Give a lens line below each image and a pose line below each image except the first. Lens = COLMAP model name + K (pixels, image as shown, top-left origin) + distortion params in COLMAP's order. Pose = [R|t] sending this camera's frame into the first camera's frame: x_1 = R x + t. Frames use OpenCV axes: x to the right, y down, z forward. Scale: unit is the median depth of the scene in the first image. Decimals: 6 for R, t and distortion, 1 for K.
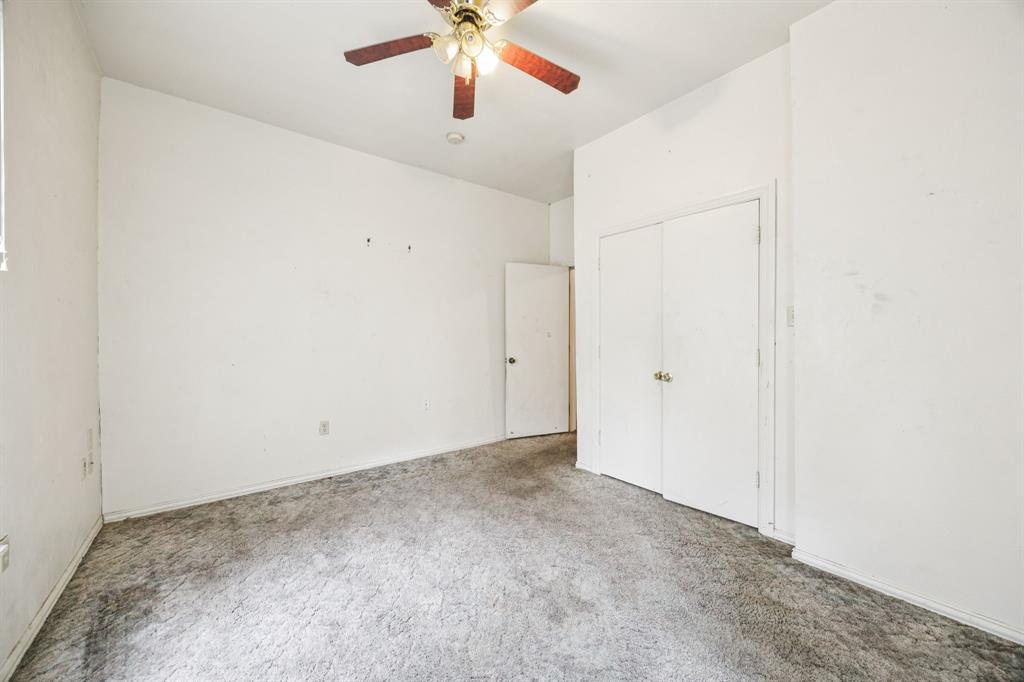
lens RADIAL K [[393.7, 0, 511.8], [0, 393.7, 335.4], [0, 0, 1]] dist [-0.000149, 0.000018]
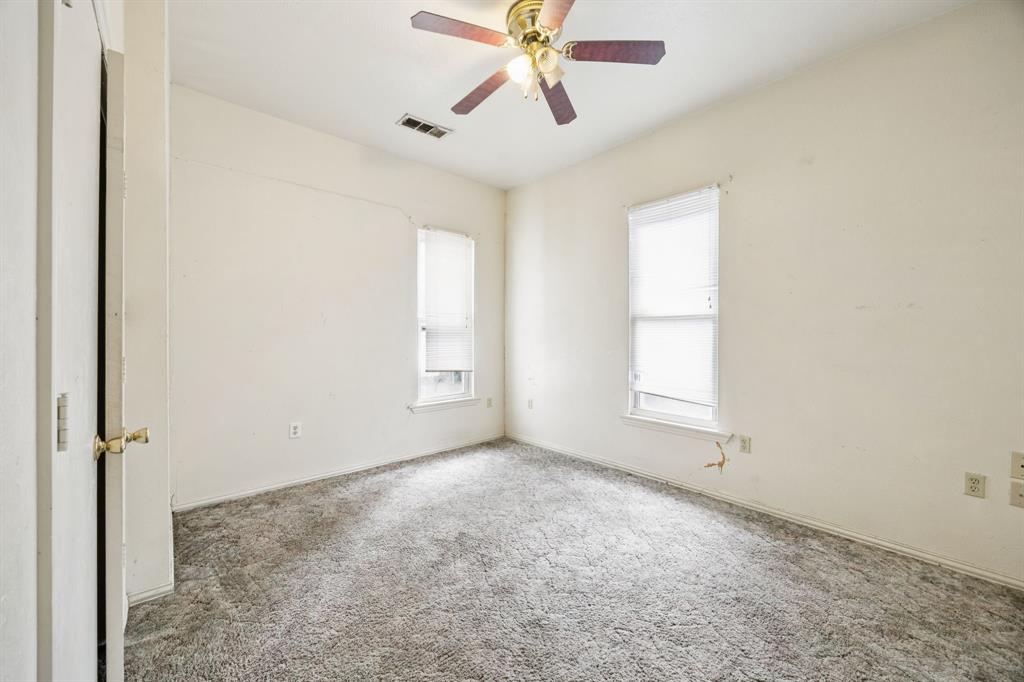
lens RADIAL K [[393.7, 0, 511.8], [0, 393.7, 335.4], [0, 0, 1]] dist [-0.000149, 0.000018]
pose [[-0.997578, 0.002033, -0.069520, 0.026902], [0.001786, 0.999992, 0.003621, -0.007266], [0.069527, 0.003488, -0.997574, 2.096284]]
